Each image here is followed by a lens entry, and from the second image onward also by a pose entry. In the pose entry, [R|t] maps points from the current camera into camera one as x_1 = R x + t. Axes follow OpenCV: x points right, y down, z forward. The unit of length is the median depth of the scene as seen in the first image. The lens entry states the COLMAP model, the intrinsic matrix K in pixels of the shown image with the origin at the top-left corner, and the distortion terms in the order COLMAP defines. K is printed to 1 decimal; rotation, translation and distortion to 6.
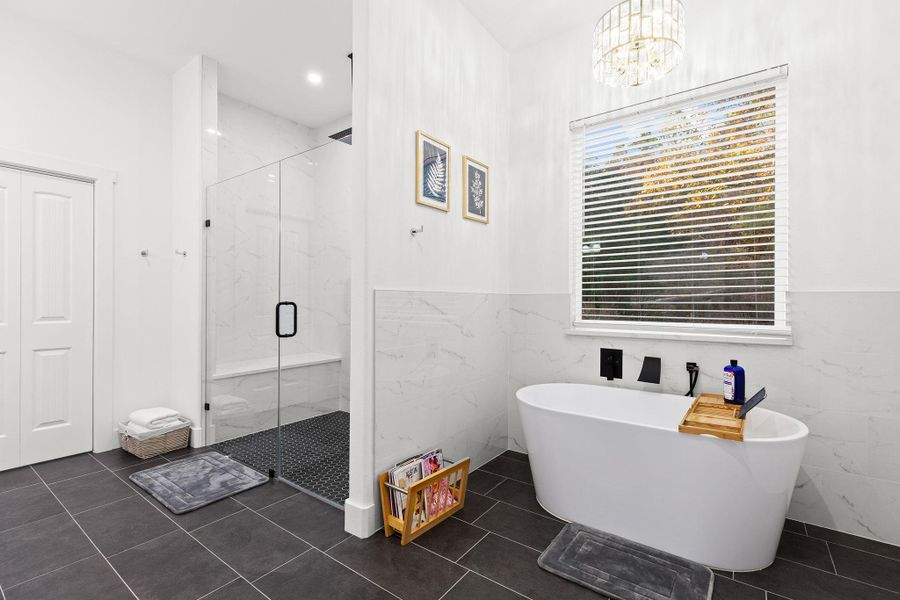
lens RADIAL K [[410.1, 0, 450.4], [0, 410.1, 295.7], [0, 0, 1]] dist [0.003680, 0.000292]
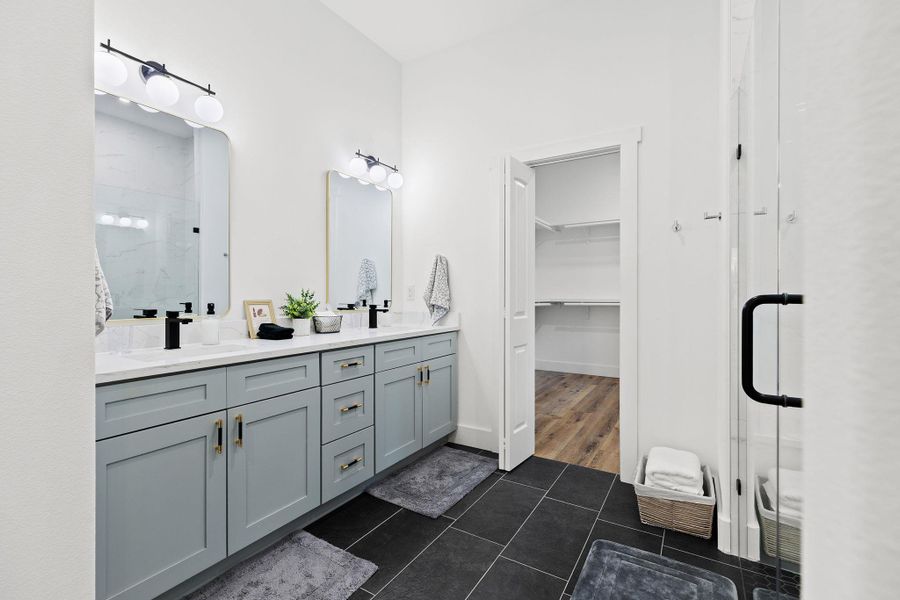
lens RADIAL K [[410.1, 0, 450.4], [0, 410.1, 295.7], [0, 0, 1]] dist [0.003680, 0.000292]
pose [[0.092867, 0.002991, -0.995674, -0.091770], [0.004333, 0.999985, 0.003408, 0.012030], [0.995669, -0.004631, 0.092852, 0.634940]]
